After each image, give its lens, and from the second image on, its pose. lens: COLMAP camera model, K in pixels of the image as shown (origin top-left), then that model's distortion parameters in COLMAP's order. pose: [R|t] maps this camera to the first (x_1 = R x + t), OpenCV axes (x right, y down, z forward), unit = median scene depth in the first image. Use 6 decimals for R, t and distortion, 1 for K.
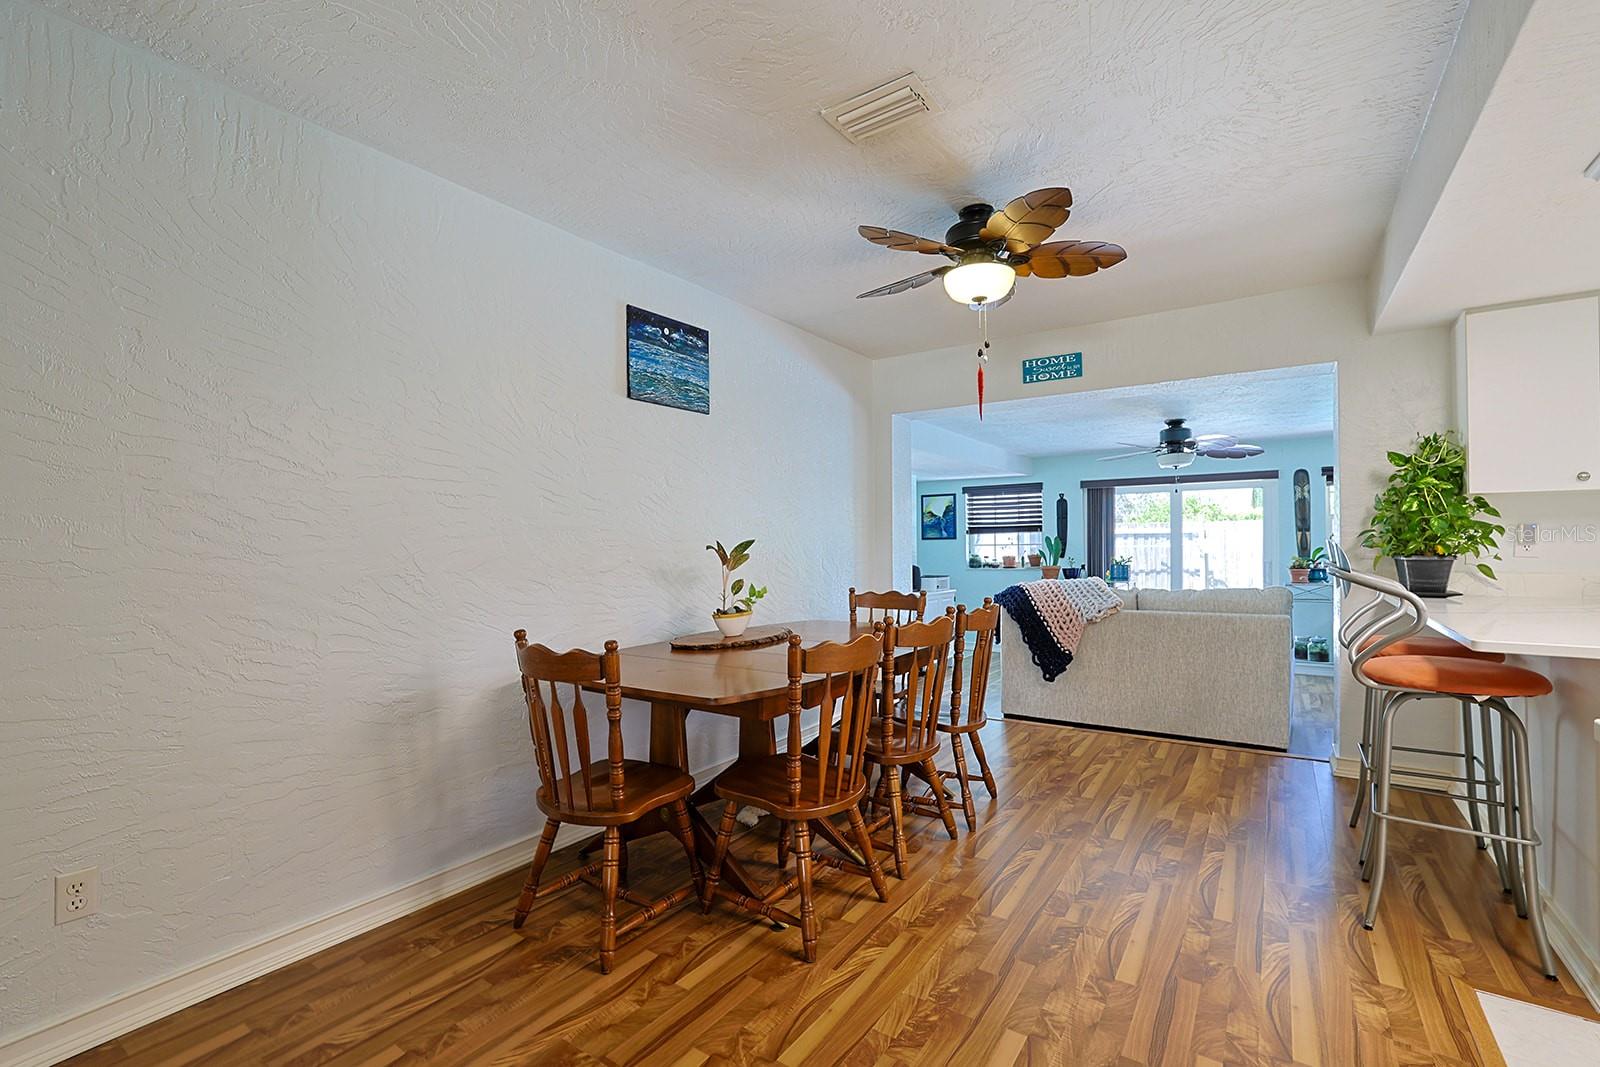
lens RADIAL K [[701.6, 0, 811.9], [0, 701.6, 530.4], [0, 0, 1]] dist [-0.029273, 0.001824]
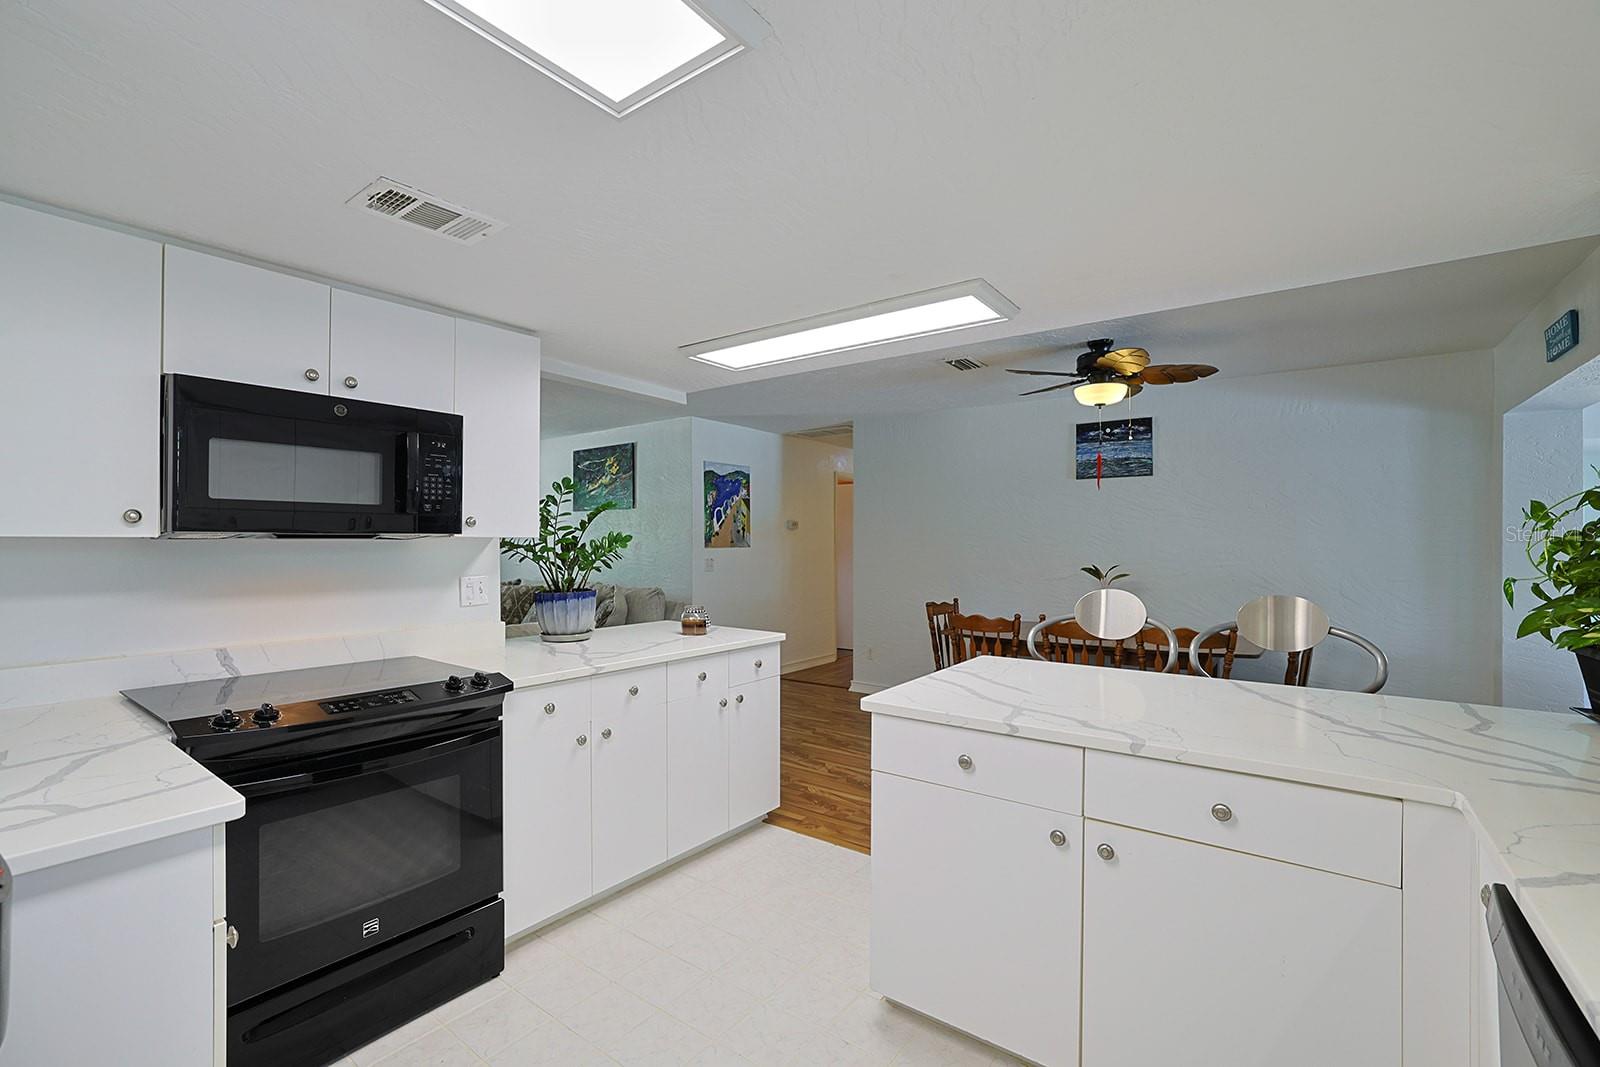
lens RADIAL K [[701.6, 0, 769.6], [0, 701.6, 540.4], [0, 0, 1]] dist [-0.029273, 0.001824]
pose [[-0.044838, -0.001620, -0.998993, 1.354400], [0.013527, 0.999906, -0.002229, -0.044629], [0.998903, -0.013613, -0.044812, 0.305771]]
